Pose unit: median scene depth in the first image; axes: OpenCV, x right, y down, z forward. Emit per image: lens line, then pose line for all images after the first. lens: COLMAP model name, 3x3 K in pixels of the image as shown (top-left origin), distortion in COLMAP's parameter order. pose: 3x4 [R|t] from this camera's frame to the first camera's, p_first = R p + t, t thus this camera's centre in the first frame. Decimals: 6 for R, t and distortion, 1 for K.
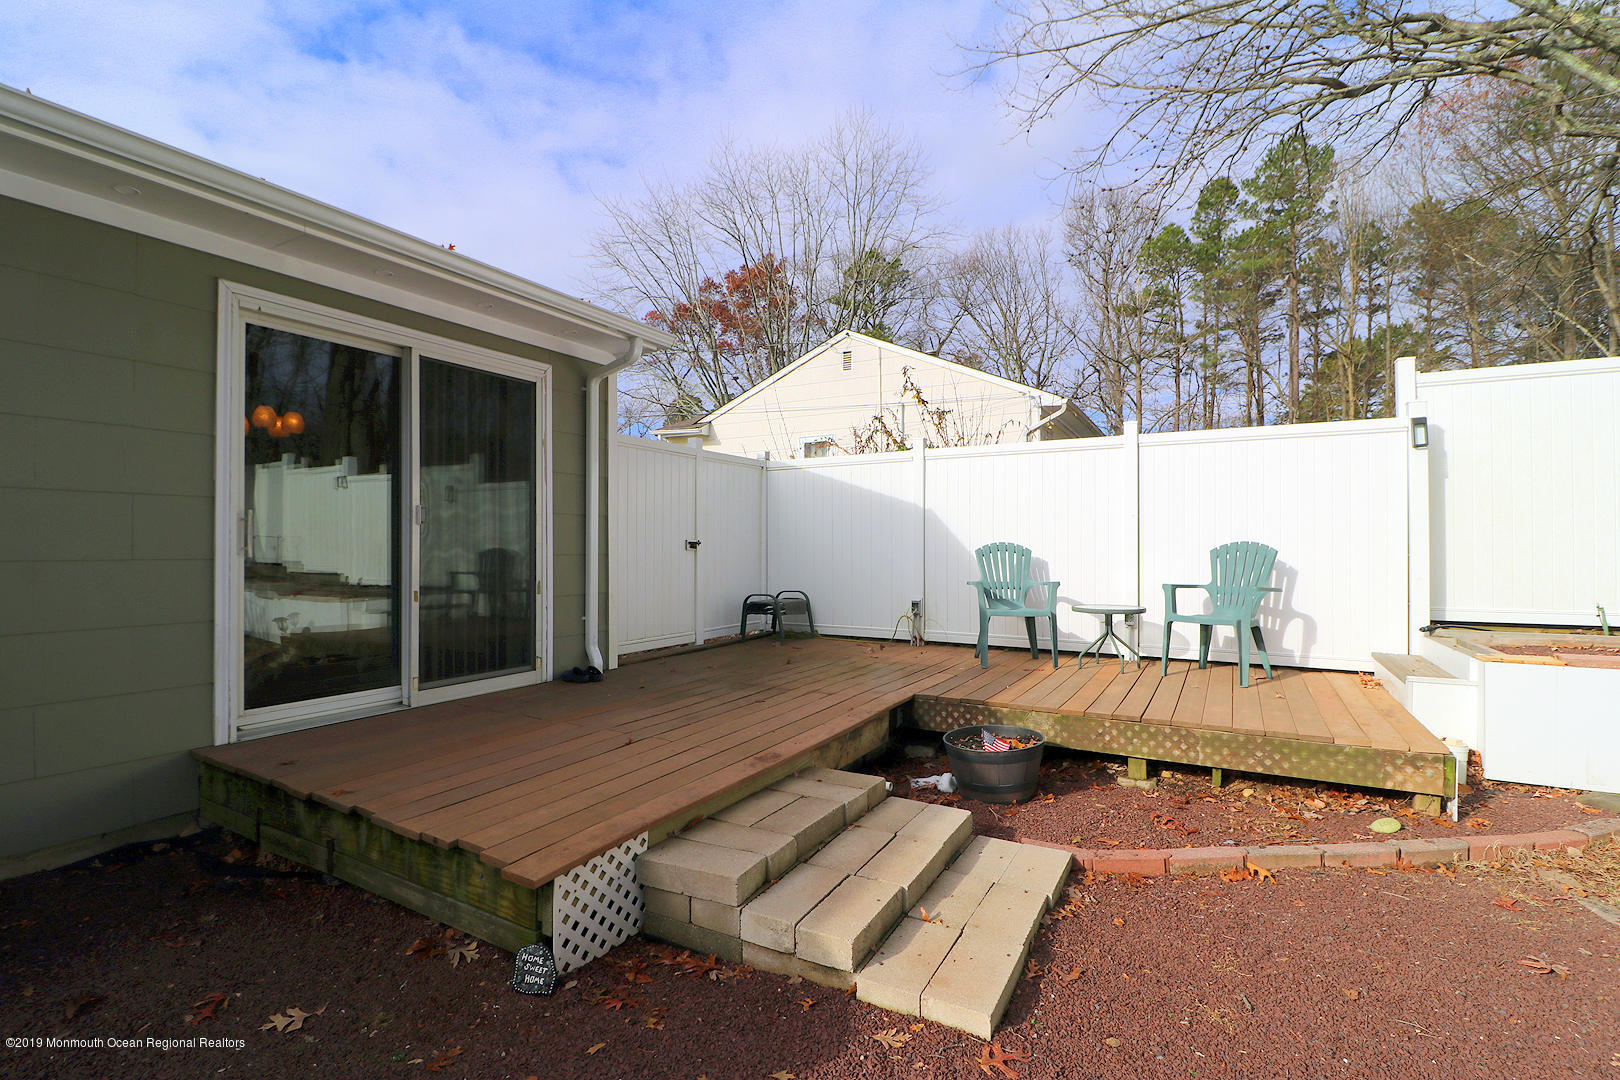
lens RADIAL K [[756.3, 0, 810.0], [0, 756.3, 540.0], [0, 0, 1]] dist [-0.001169, -0.012637]
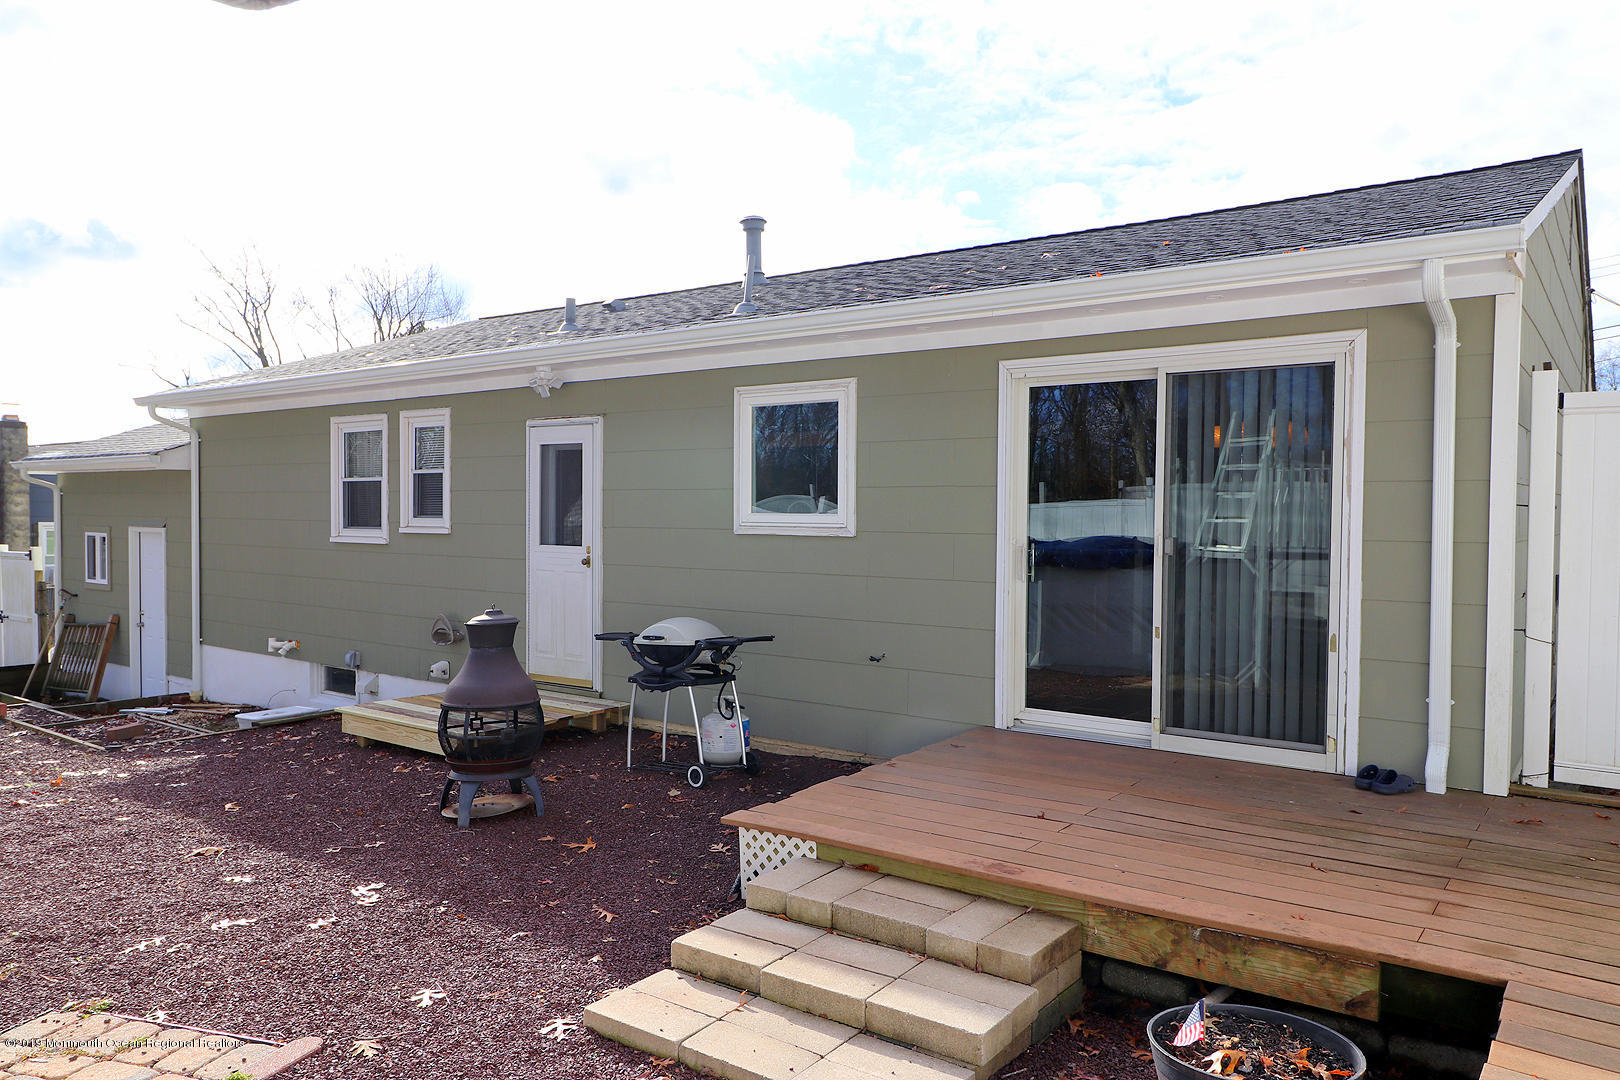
lens RADIAL K [[1111.8, 0, 810.0], [0, 1111.8, 540.0], [0, 0, 1]] dist [0.003556, 0.000911]
pose [[-0.127731, 0.023095, -0.991540, 1.150293], [0.002149, 0.999733, 0.023009, -0.093438], [0.991806, 0.000808, -0.127747, 0.946363]]
